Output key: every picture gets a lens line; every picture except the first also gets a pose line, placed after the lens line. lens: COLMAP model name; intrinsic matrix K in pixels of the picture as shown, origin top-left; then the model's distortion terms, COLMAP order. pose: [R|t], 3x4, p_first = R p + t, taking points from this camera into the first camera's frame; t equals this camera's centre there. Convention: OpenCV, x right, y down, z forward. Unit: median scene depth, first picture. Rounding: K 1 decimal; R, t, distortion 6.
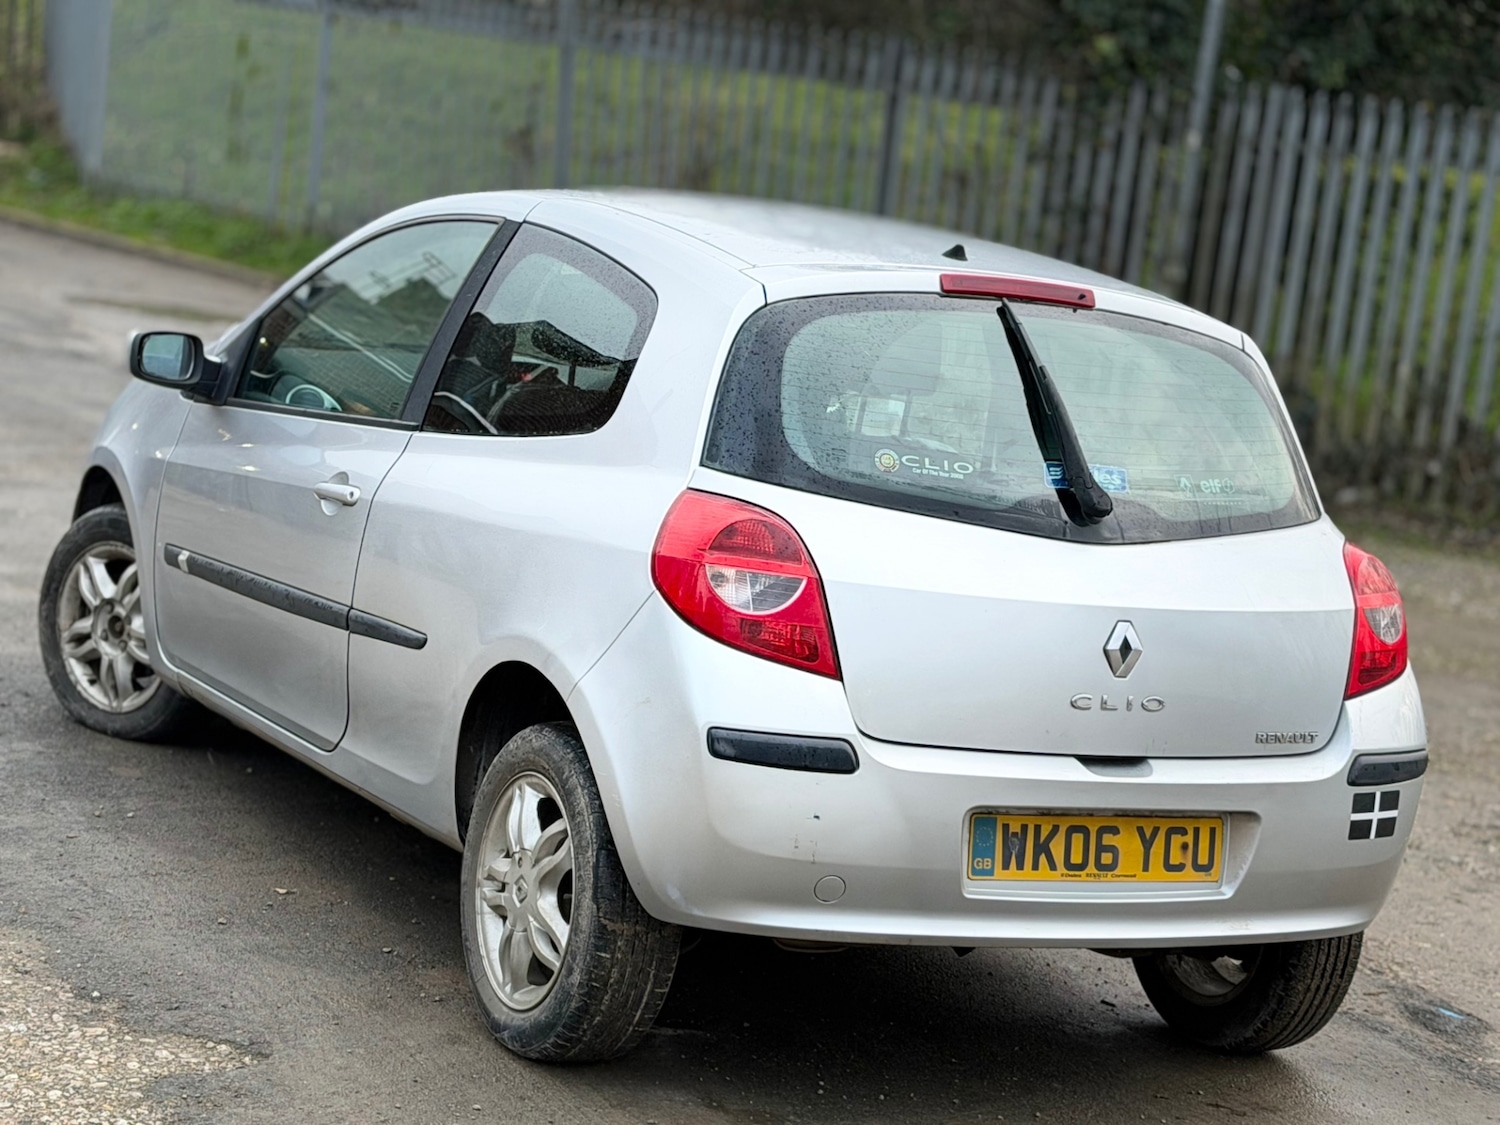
lens RADIAL K [[3282.0, 0, 774.3], [0, 3282.0, 555.2], [0, 0, 1]] dist [0.149170, 0.055275]
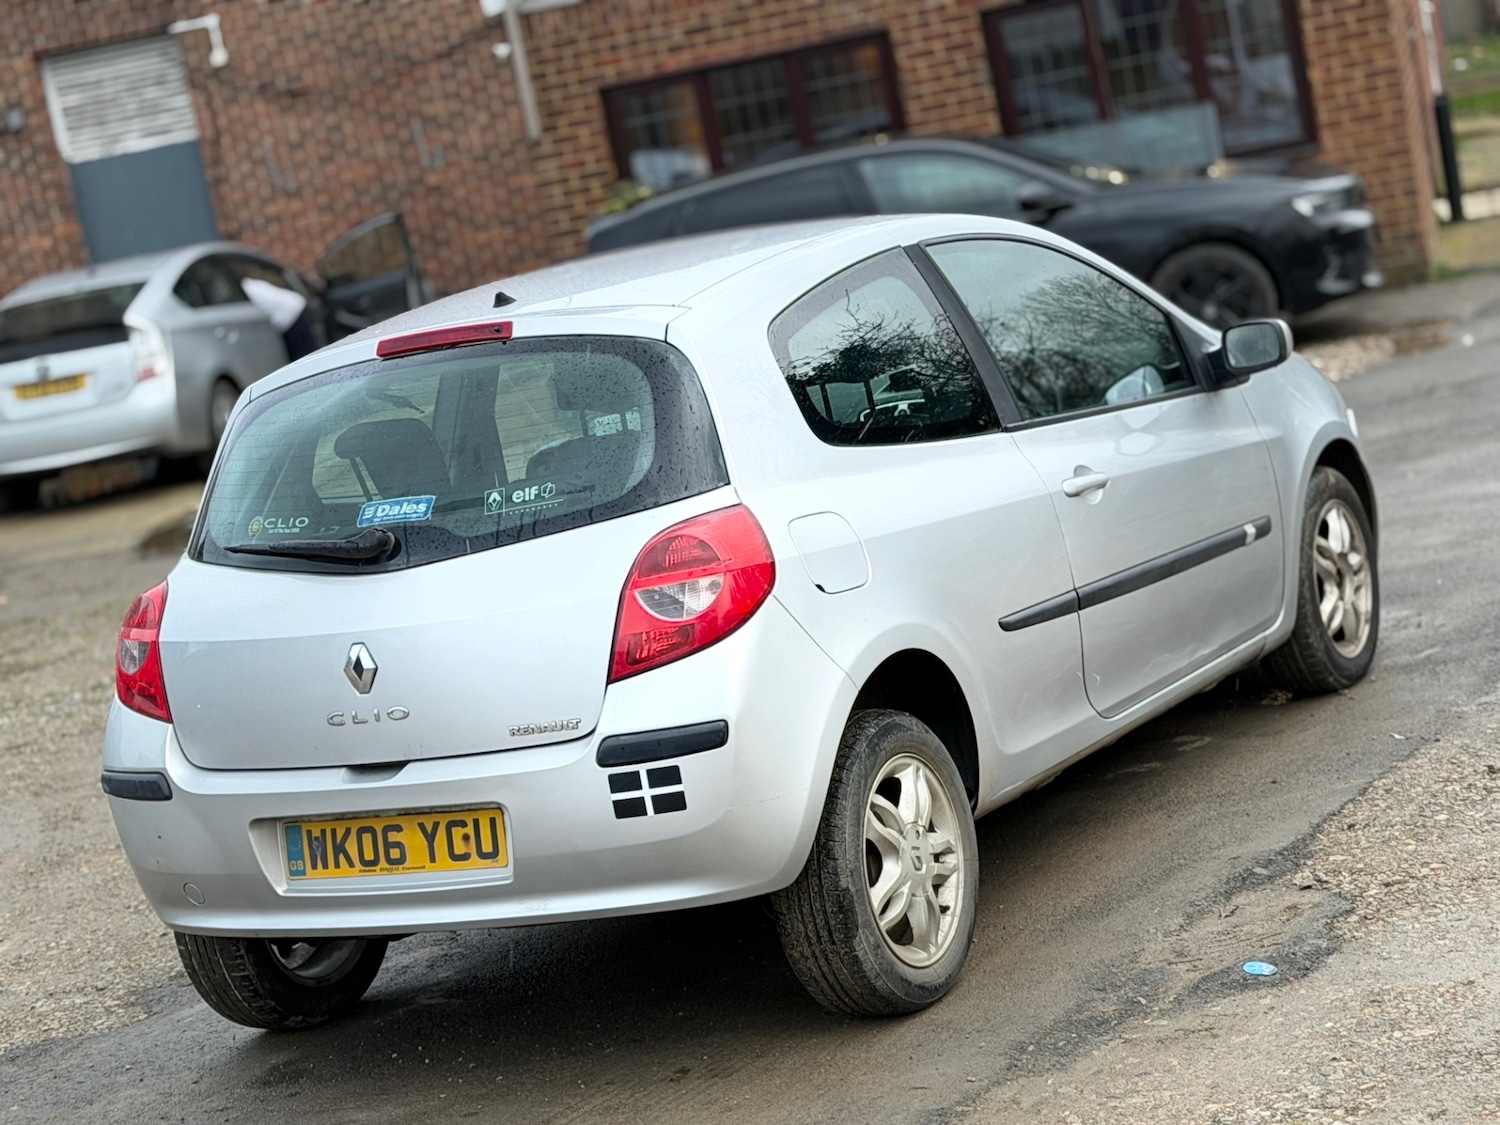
lens RADIAL K [[3282.0, 0, 774.3], [0, 3282.0, 555.2], [0, 0, 1]] dist [0.149170, 0.055275]
pose [[0.520260, -0.109948, -0.846901, 1.101216], [0.141562, 0.989062, -0.041440, 0.055335], [0.842193, -0.098329, 0.530134, 0.515527]]
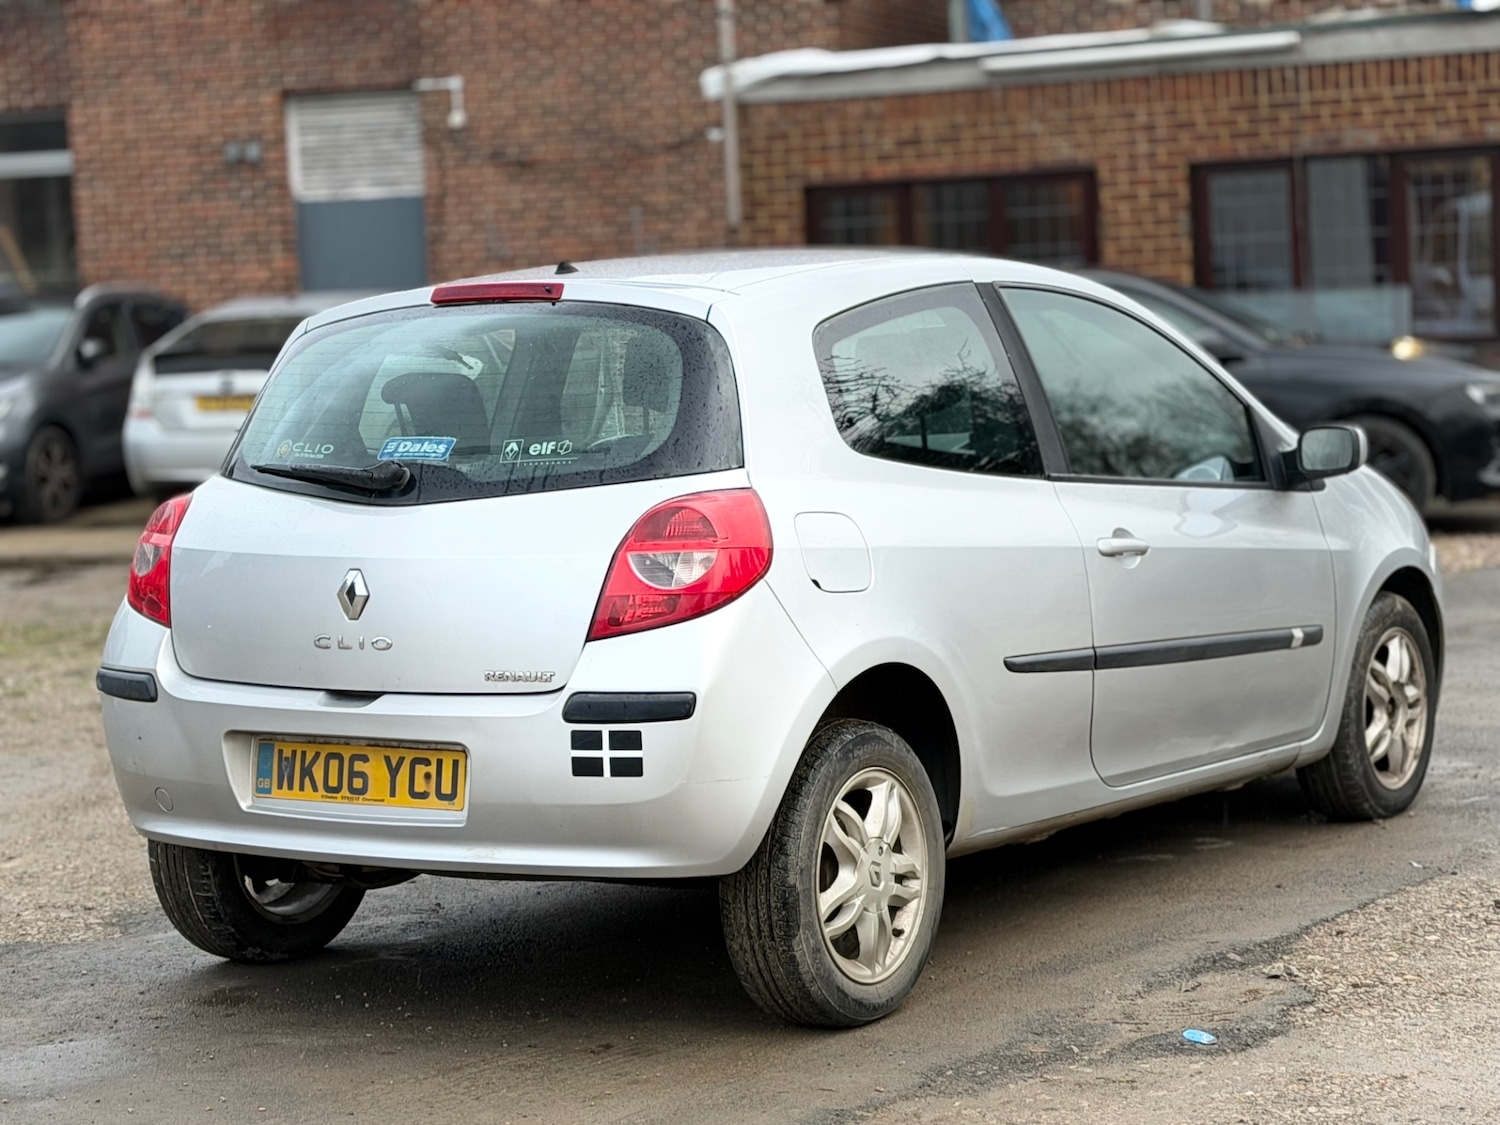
lens RADIAL K [[3282.0, 0, 774.3], [0, 3282.0, 555.2], [0, 0, 1]] dist [0.149170, 0.055275]
pose [[0.481269, -0.073906, -0.873452, 1.126079], [-0.016712, 0.995485, -0.093440, 0.114671], [0.876414, 0.059567, 0.477861, 0.573526]]
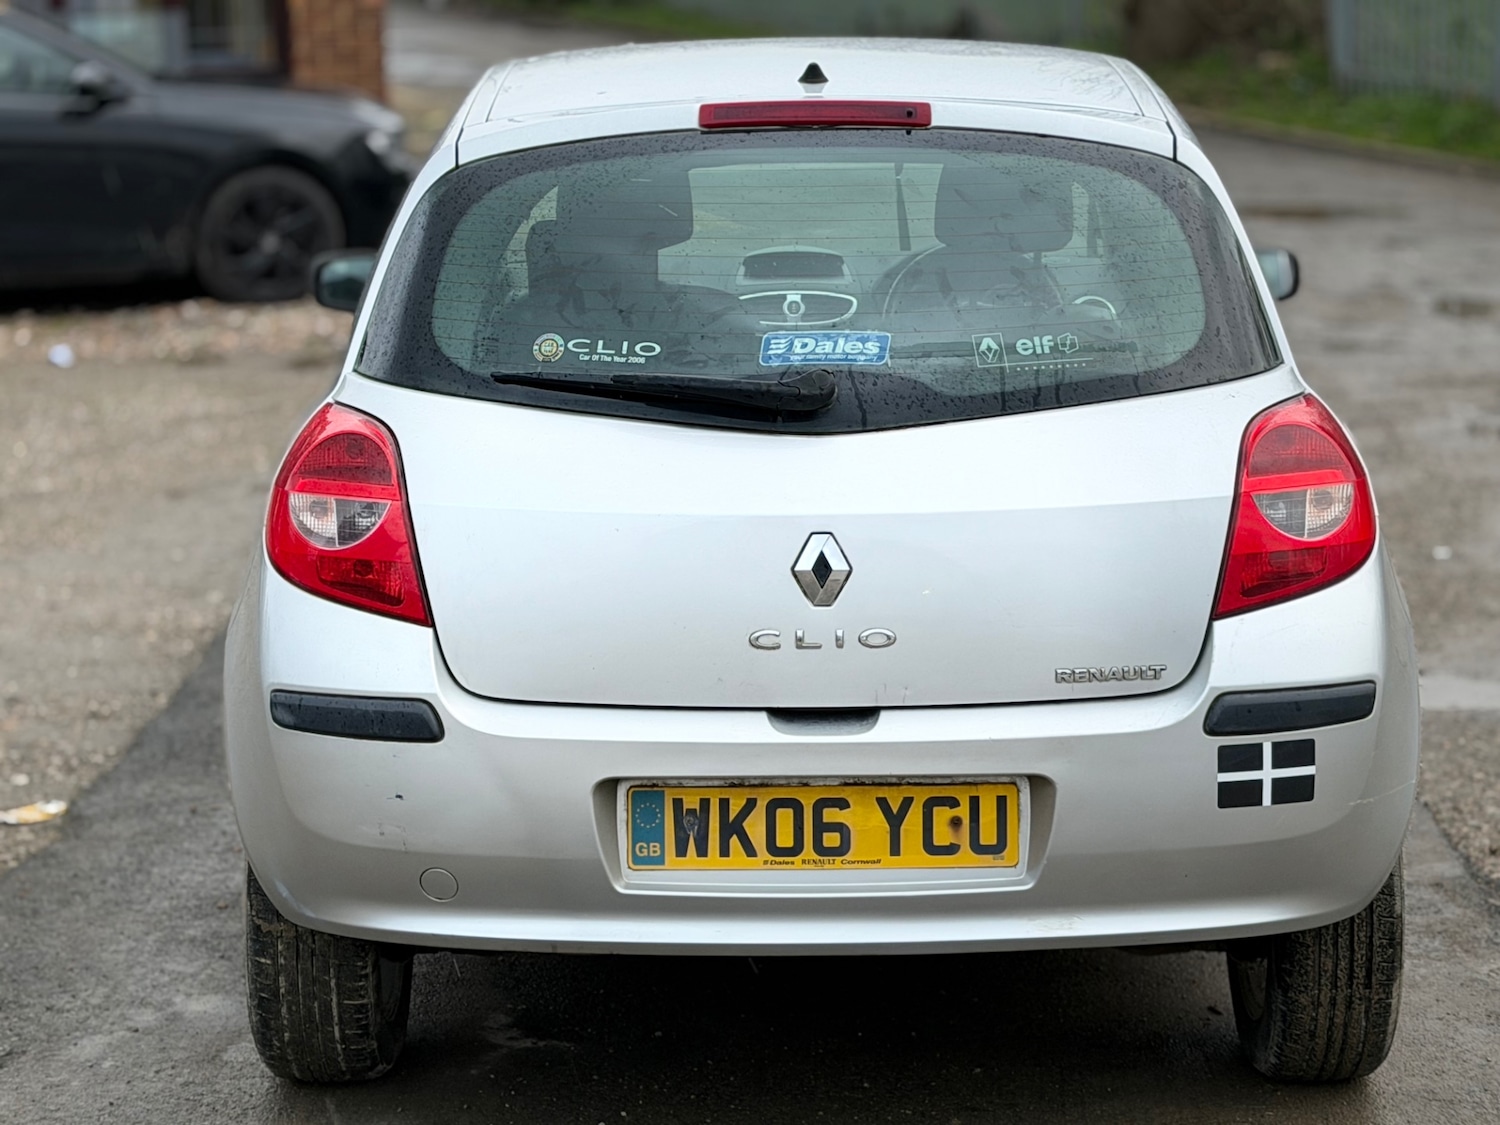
lens RADIAL K [[3282.0, 0, 774.3], [0, 3282.0, 555.2], [0, 0, 1]] dist [0.149170, 0.055275]
pose [[0.877001, -0.046649, -0.478219, 0.451856], [0.059344, 0.998172, 0.011462, 0.015419], [0.476810, -0.038432, 0.878166, 0.311724]]
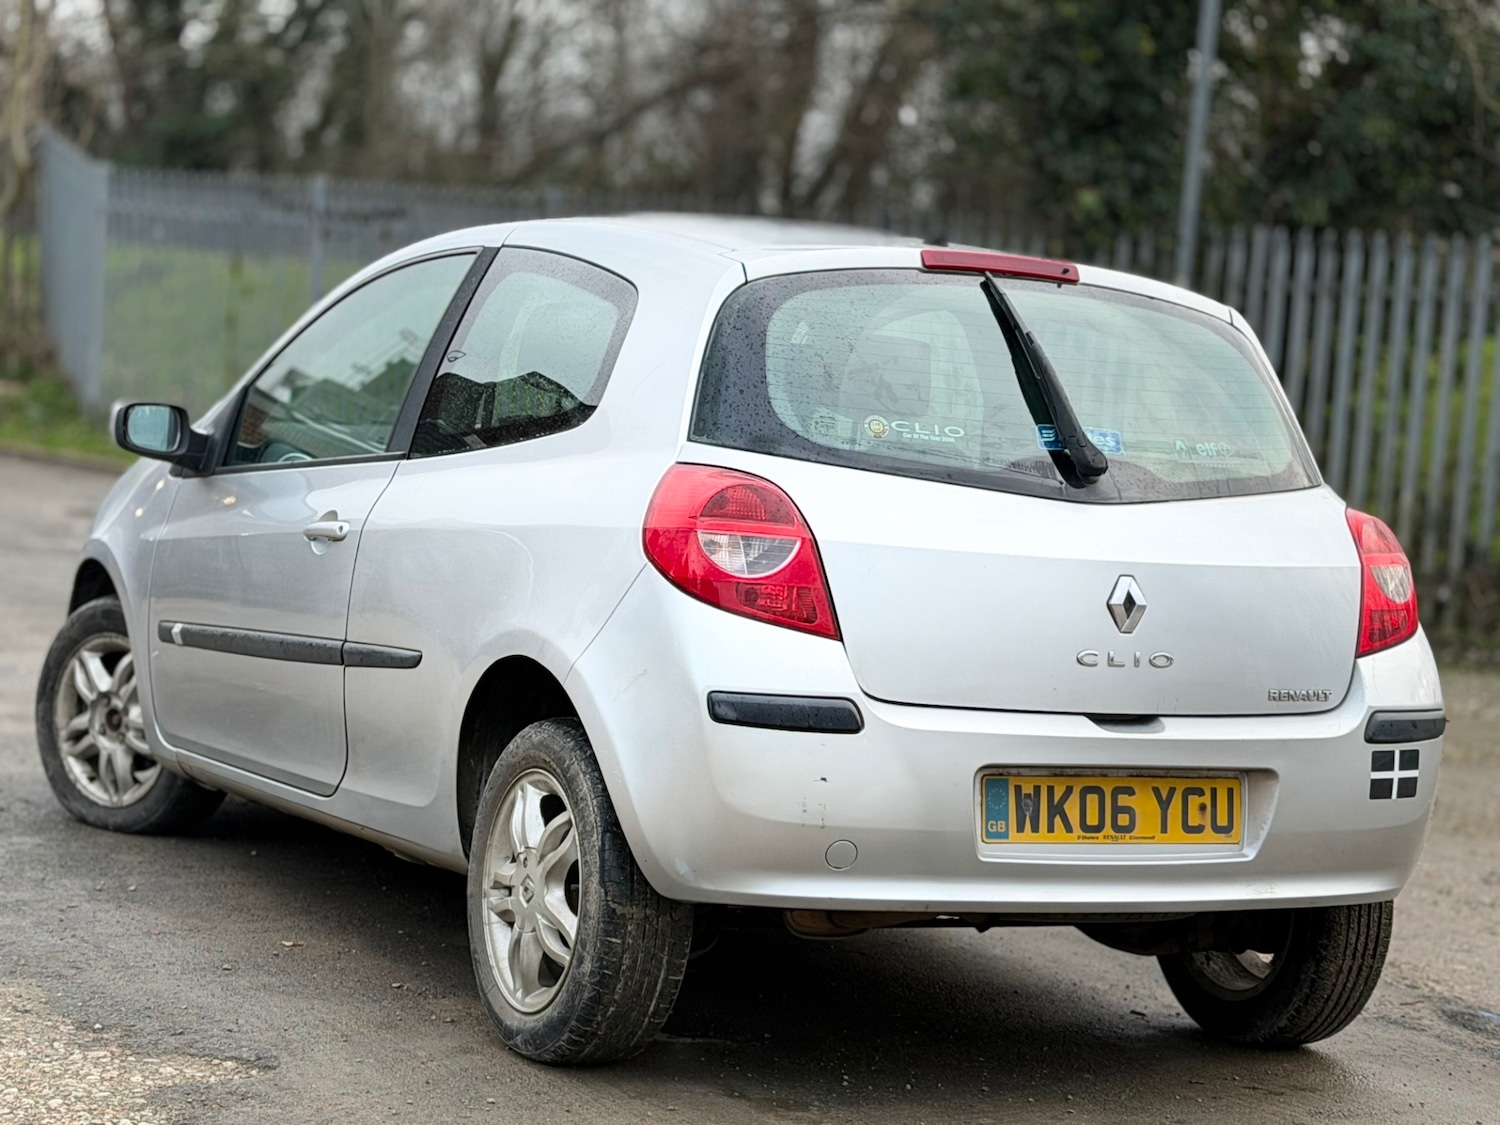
lens RADIAL K [[3282.0, 0, 774.3], [0, 3282.0, 555.2], [0, 0, 1]] dist [0.149170, 0.055275]
pose [[0.998583, -0.053168, -0.002198, 0.003667], [0.052843, 0.995643, -0.076834, 0.081773], [0.006274, 0.076609, 0.997041, 0.018152]]
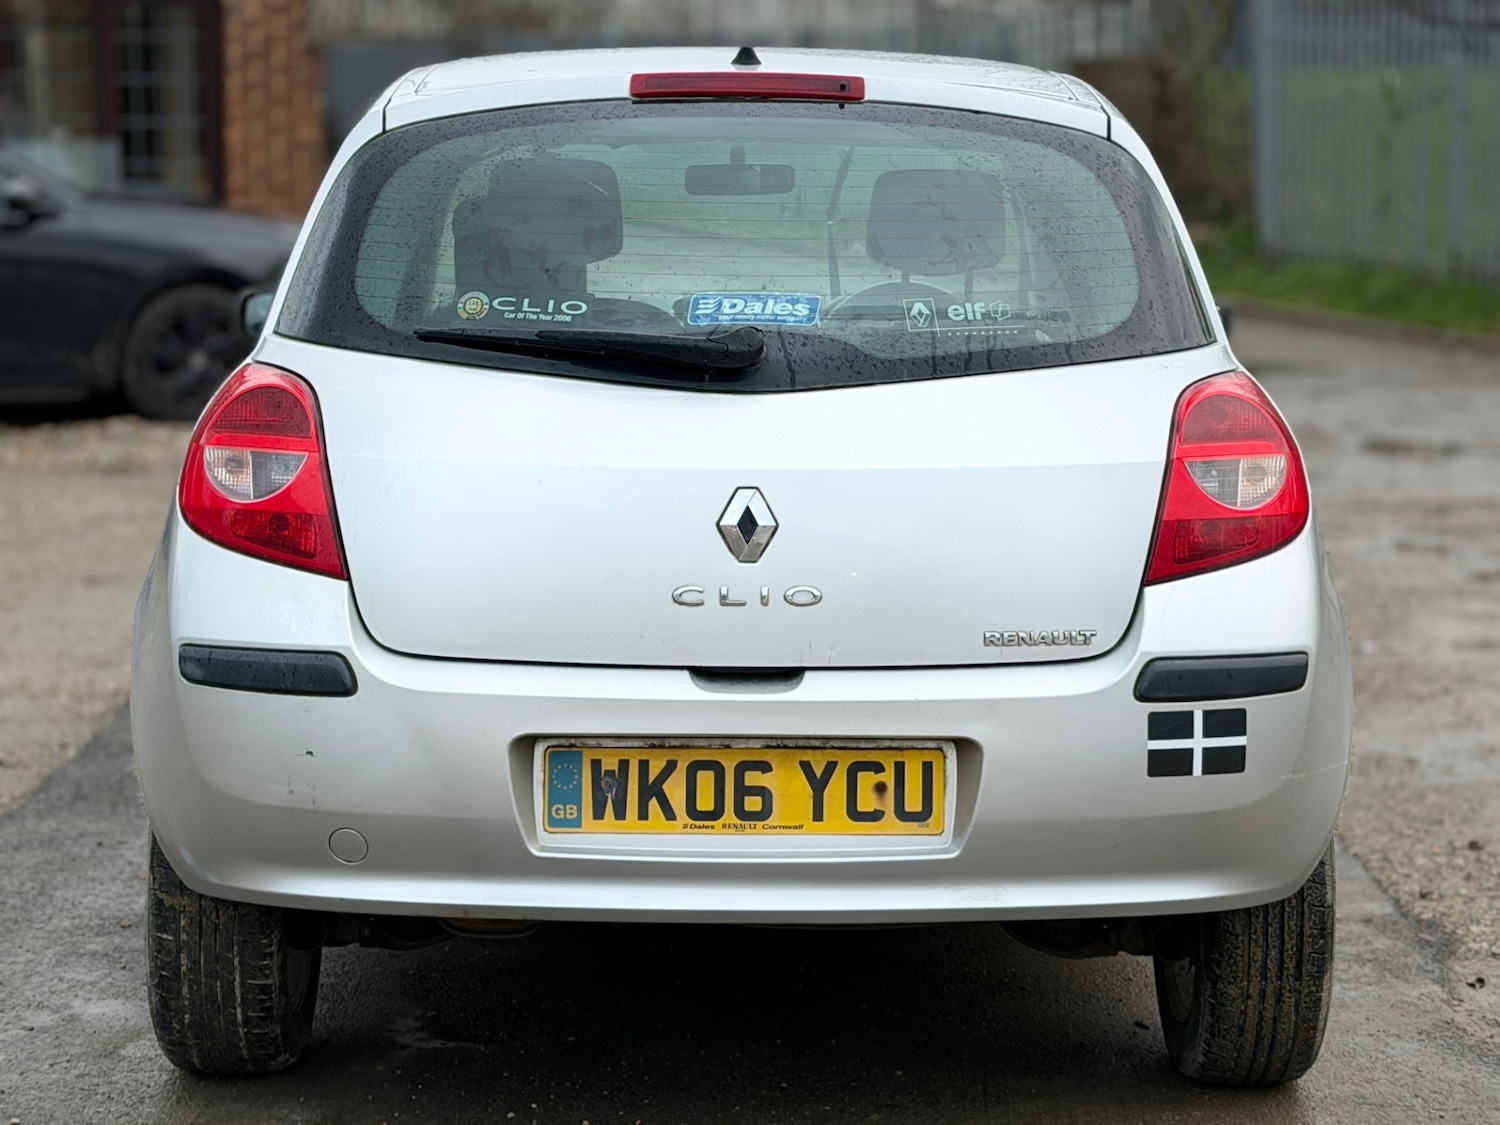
lens RADIAL K [[3280.6, 0, 769.1], [0, 3280.6, 542.9], [0, 0, 1]] dist [0.138681, 0.201312]
pose [[0.887542, -0.062522, -0.456464, 0.442297], [0.043790, 0.997712, -0.051512, 0.069908], [0.458641, 0.025731, 0.888249, 0.324514]]
